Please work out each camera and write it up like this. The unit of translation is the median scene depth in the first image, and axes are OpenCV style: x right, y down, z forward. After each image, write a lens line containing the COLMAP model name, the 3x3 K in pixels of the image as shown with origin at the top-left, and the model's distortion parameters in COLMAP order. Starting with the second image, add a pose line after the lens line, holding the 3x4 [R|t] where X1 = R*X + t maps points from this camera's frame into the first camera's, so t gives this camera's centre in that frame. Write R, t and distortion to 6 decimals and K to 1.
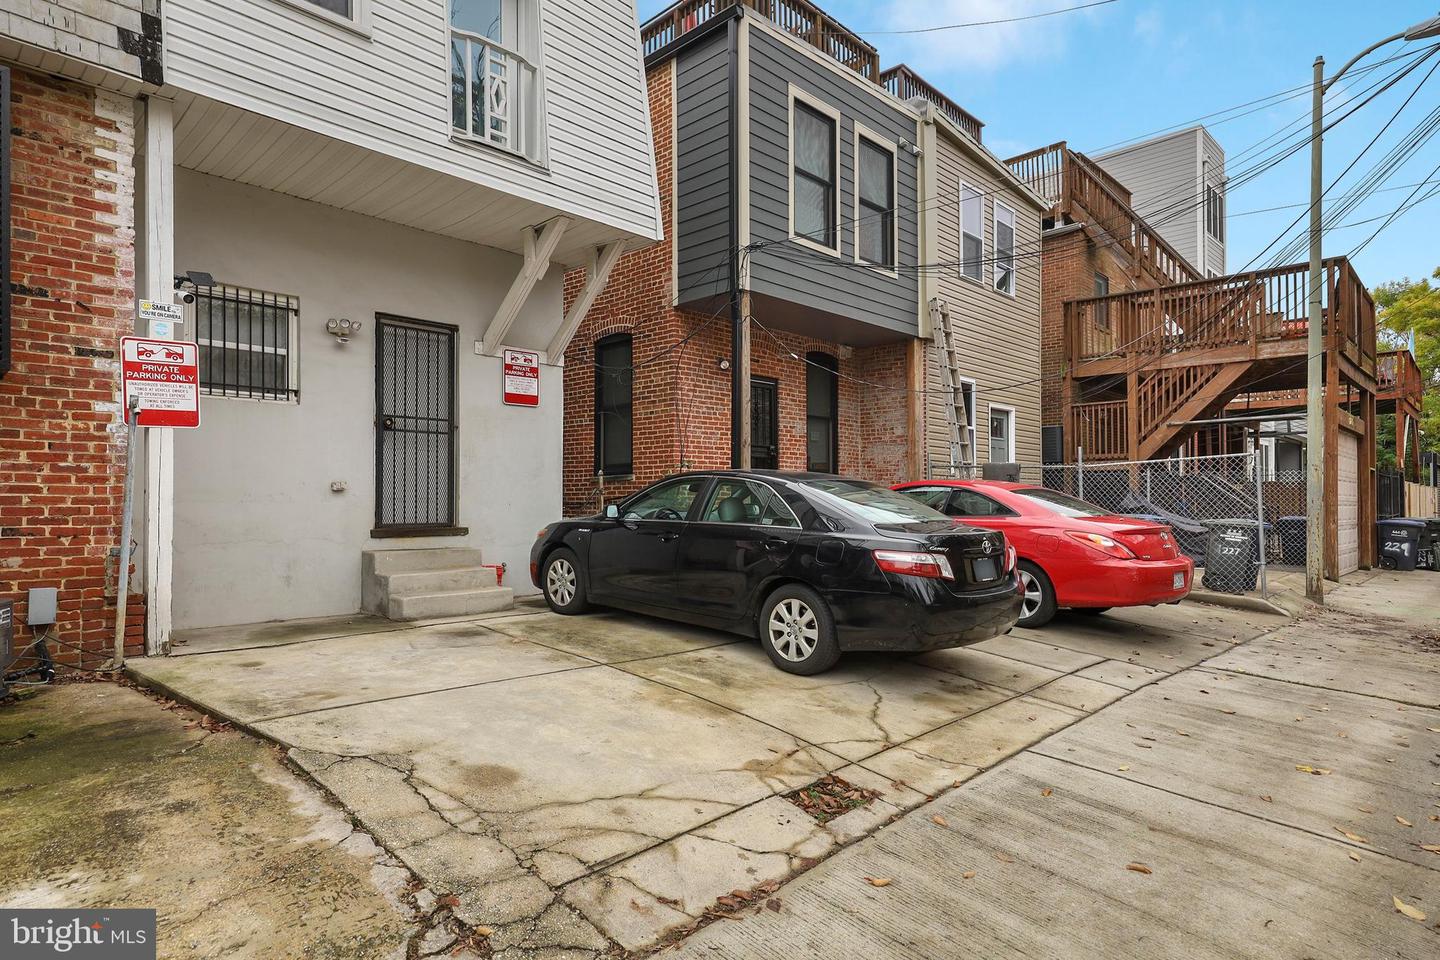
lens RADIAL K [[764.9, 0, 717.4], [0, 764.9, 483.4], [0, 0, 1]] dist [0.017426, -0.000019]
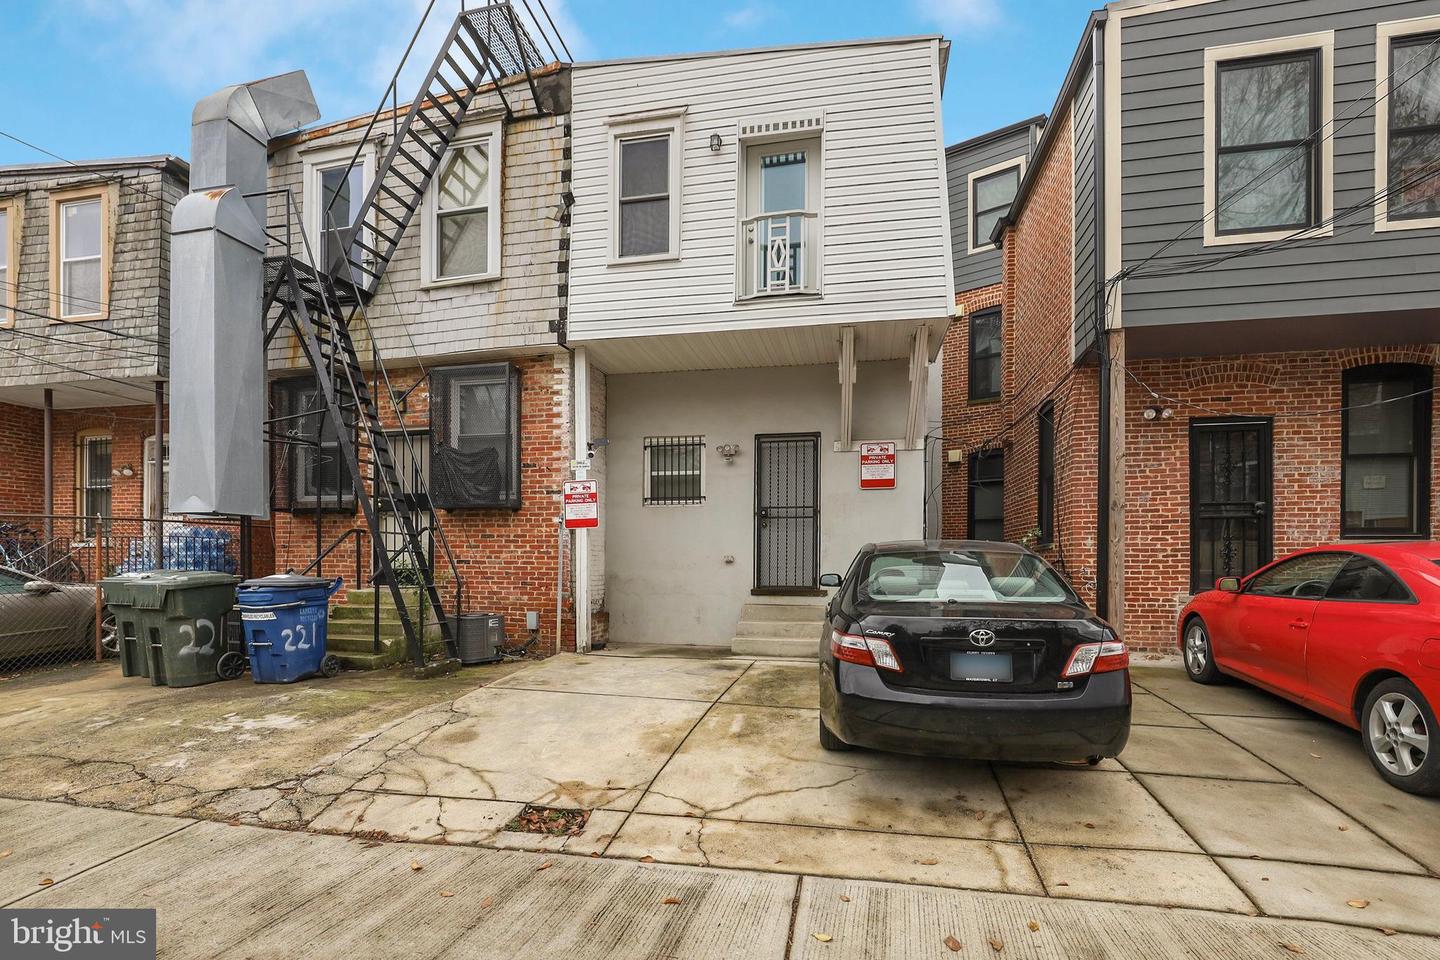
lens RADIAL K [[636.9, 0, 722.0], [0, 636.9, 565.9], [0, 0, 1]] dist [-0.008232, 0.000465]
pose [[0.572753, 0.004729, -0.819714, 0.768759], [0.014673, 0.999764, 0.016021, -0.003676], [0.819596, -0.021204, 0.572549, 0.448759]]
